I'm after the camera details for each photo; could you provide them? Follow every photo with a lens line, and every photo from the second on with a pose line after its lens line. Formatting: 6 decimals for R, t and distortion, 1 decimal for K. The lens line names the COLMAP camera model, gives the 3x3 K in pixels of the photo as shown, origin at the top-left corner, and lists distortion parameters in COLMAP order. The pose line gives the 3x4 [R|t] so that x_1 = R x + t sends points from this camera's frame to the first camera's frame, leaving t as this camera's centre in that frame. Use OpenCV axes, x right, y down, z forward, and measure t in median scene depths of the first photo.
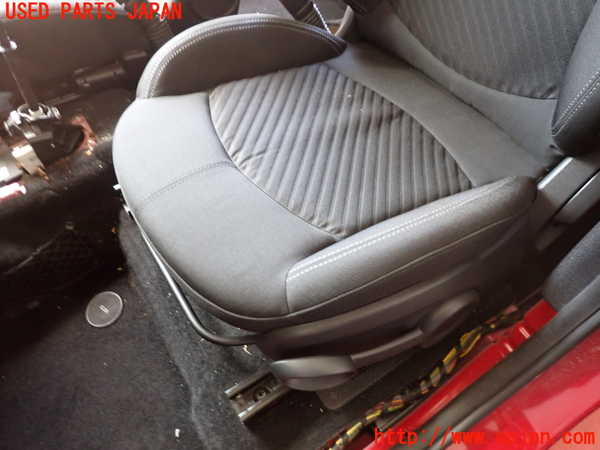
lens RADIAL K [[443.0, 0, 300.0], [0, 443.0, 225.0], [0, 0, 1]] dist [-0.000703, 0.005057]
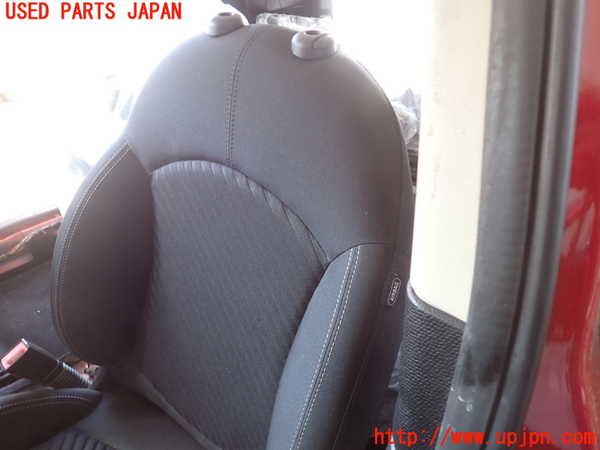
lens RADIAL K [[443.0, 0, 300.0], [0, 443.0, 225.0], [0, 0, 1]] dist [-0.000703, 0.005057]
pose [[0.938652, -0.060852, 0.339455, 0.254215], [0.187720, 0.915865, -0.354897, -0.382805], [-0.289299, 0.396847, 0.871102, -0.214730]]
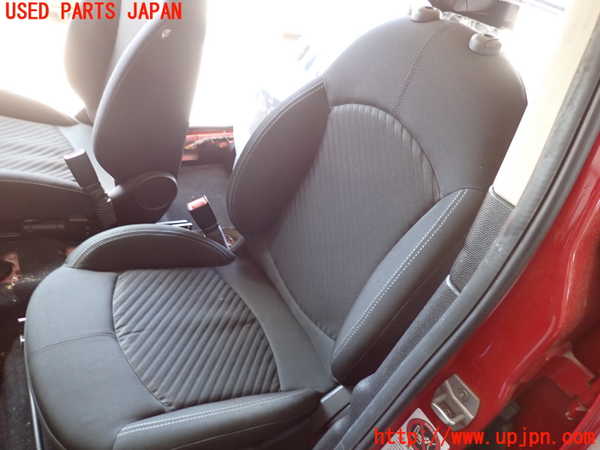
lens RADIAL K [[443.0, 0, 300.0], [0, 443.0, 225.0], [0, 0, 1]] dist [-0.000703, 0.005057]
pose [[0.955740, 0.267318, 0.122890, 0.121669], [-0.215515, 0.920442, -0.326098, -0.110645], [-0.200285, 0.285181, 0.937314, -0.447564]]
